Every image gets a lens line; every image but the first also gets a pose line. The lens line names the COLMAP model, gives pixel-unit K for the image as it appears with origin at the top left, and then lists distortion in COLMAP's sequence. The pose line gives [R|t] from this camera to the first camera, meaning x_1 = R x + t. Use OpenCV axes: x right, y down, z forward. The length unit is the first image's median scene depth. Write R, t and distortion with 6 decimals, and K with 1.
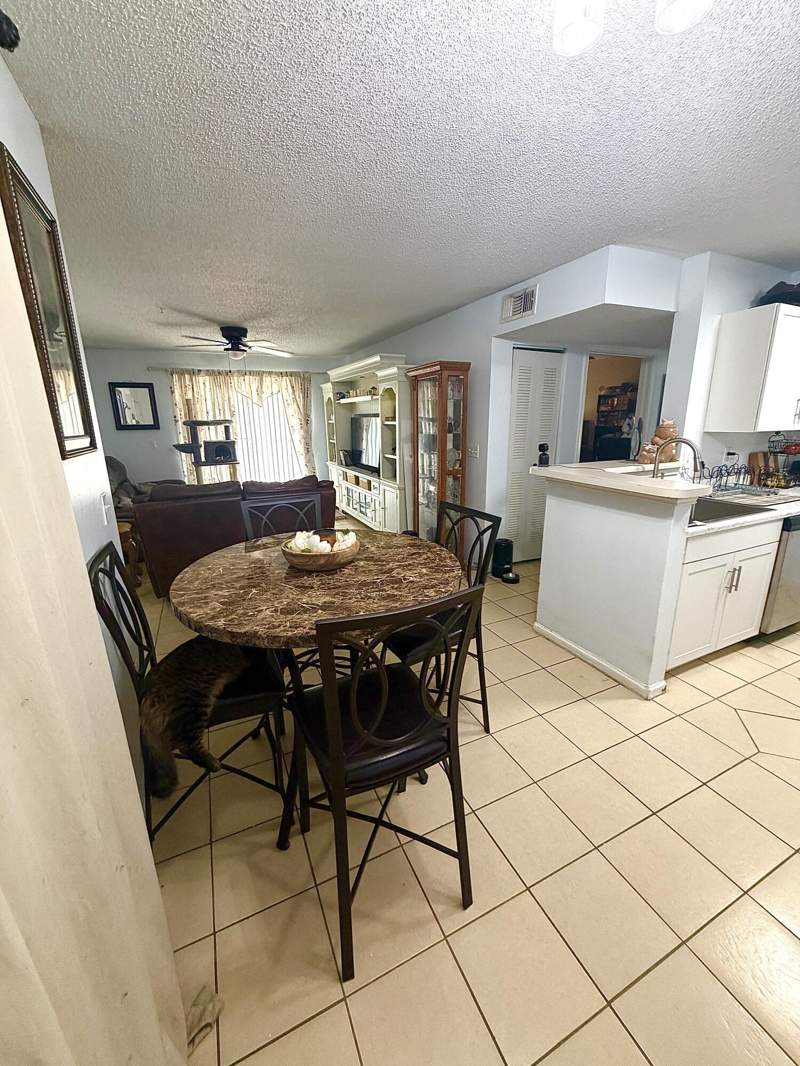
lens RADIAL K [[423.2, 0, 403.0], [0, 423.2, 527.2], [0, 0, 1]] dist [0.000432, 0.000304]
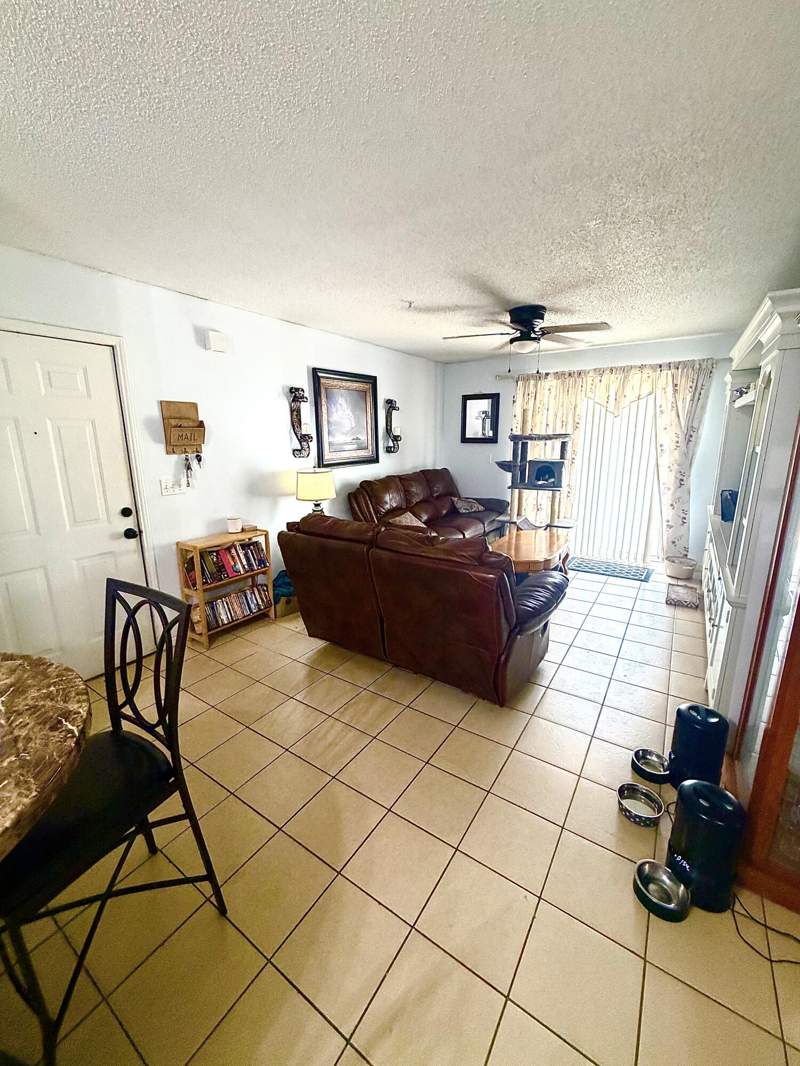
lens RADIAL K [[423.2, 0, 405.3], [0, 423.2, 523.9], [0, 0, 1]] dist [0.000432, 0.000304]
pose [[0.532121, 0.191974, -0.824617, 0.169398], [-0.213837, 0.972853, 0.088496, -0.164652], [0.819220, 0.129243, 0.558726, 0.575654]]
